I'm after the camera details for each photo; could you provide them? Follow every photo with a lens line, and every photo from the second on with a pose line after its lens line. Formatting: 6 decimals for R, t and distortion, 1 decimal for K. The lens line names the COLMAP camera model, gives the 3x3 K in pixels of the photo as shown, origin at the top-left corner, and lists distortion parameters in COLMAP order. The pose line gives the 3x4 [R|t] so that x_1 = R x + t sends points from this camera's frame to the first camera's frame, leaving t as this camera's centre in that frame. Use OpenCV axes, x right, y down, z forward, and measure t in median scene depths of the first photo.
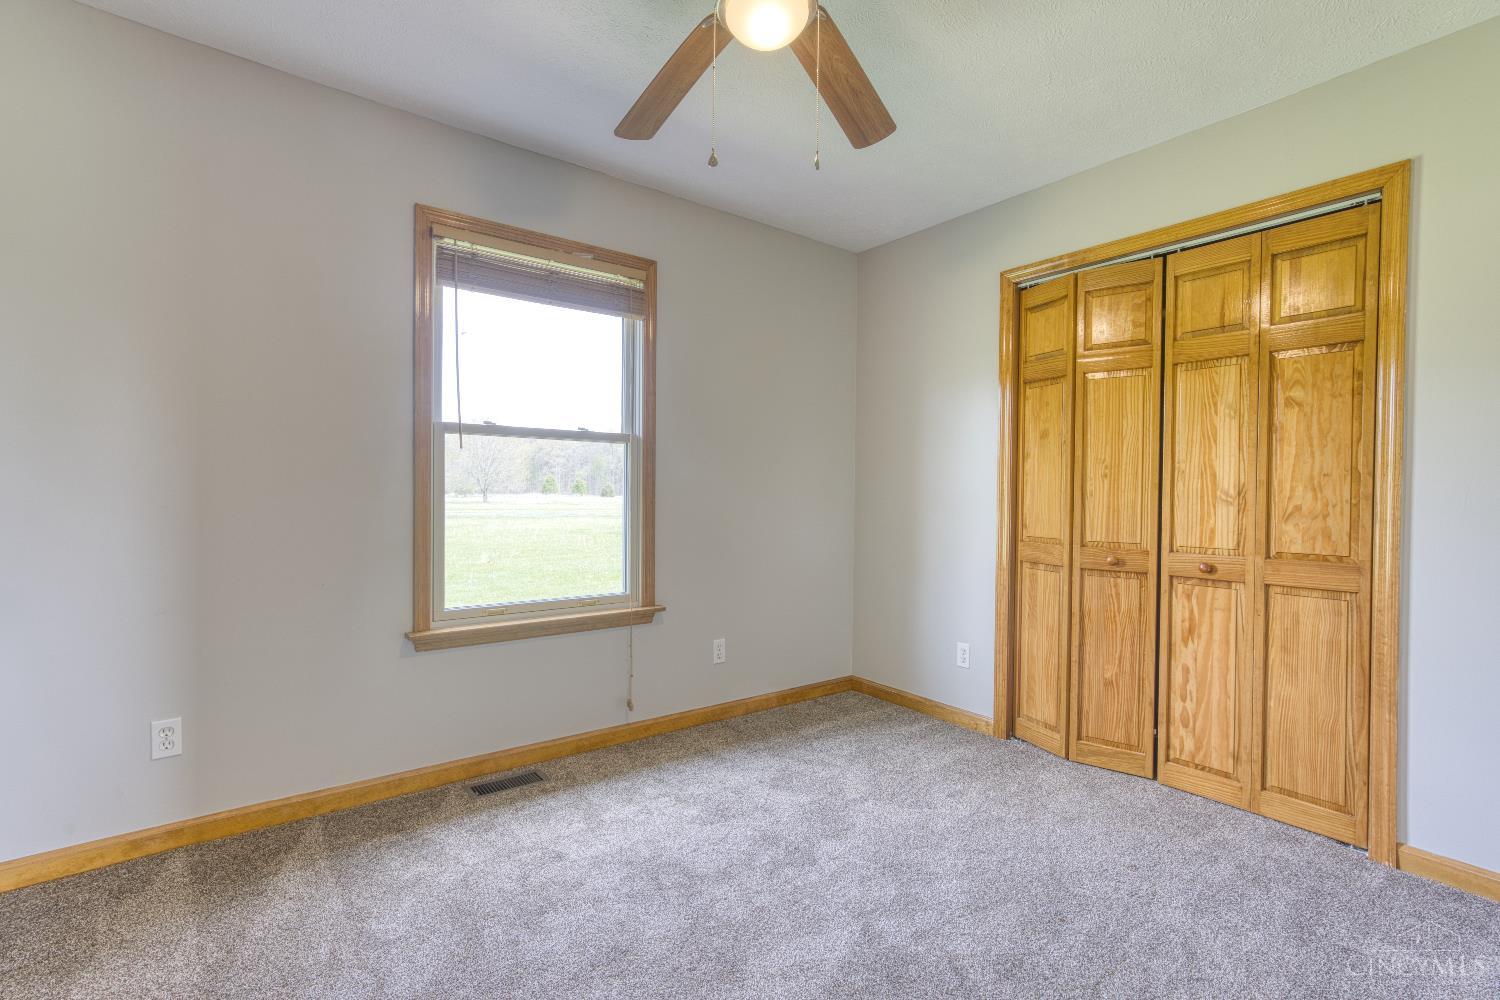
lens RADIAL K [[685.9, 0, 760.8], [0, 685.9, 500.0], [0, 0, 1]] dist [-0.000678, -0.000038]
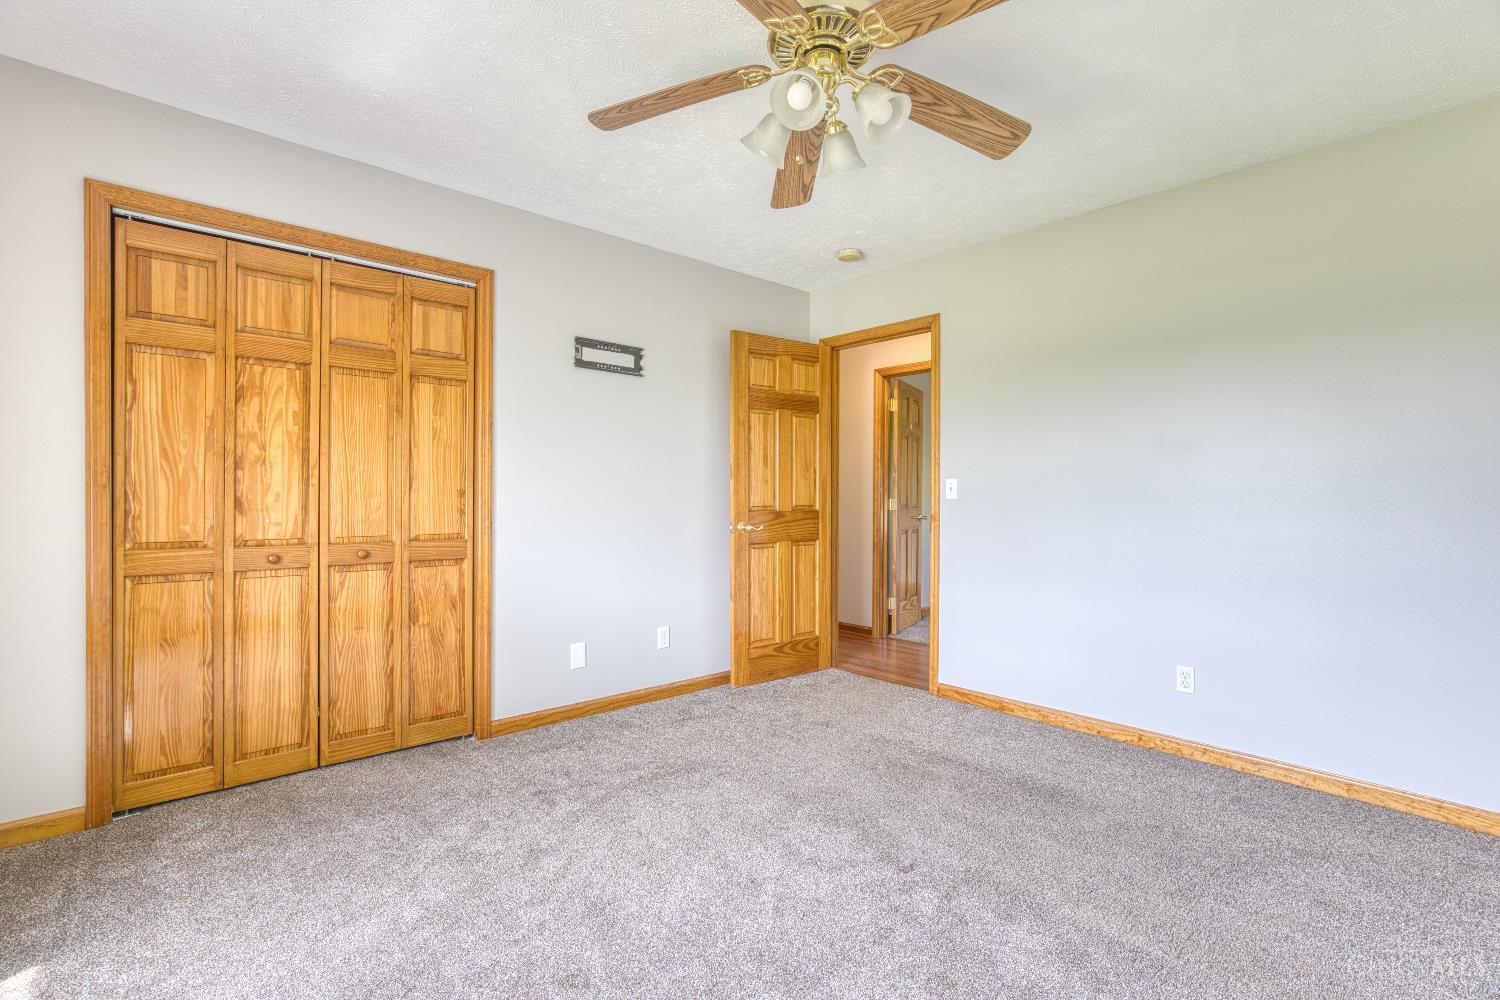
lens RADIAL K [[685.9, 0, 760.8], [0, 685.9, 500.0], [0, 0, 1]] dist [-0.000678, -0.000038]
pose [[-0.063735, -0.007280, 0.997940, -0.552945], [0.005381, 0.999956, 0.007639, 0.002781], [-0.997952, 0.005856, -0.063693, 0.463192]]
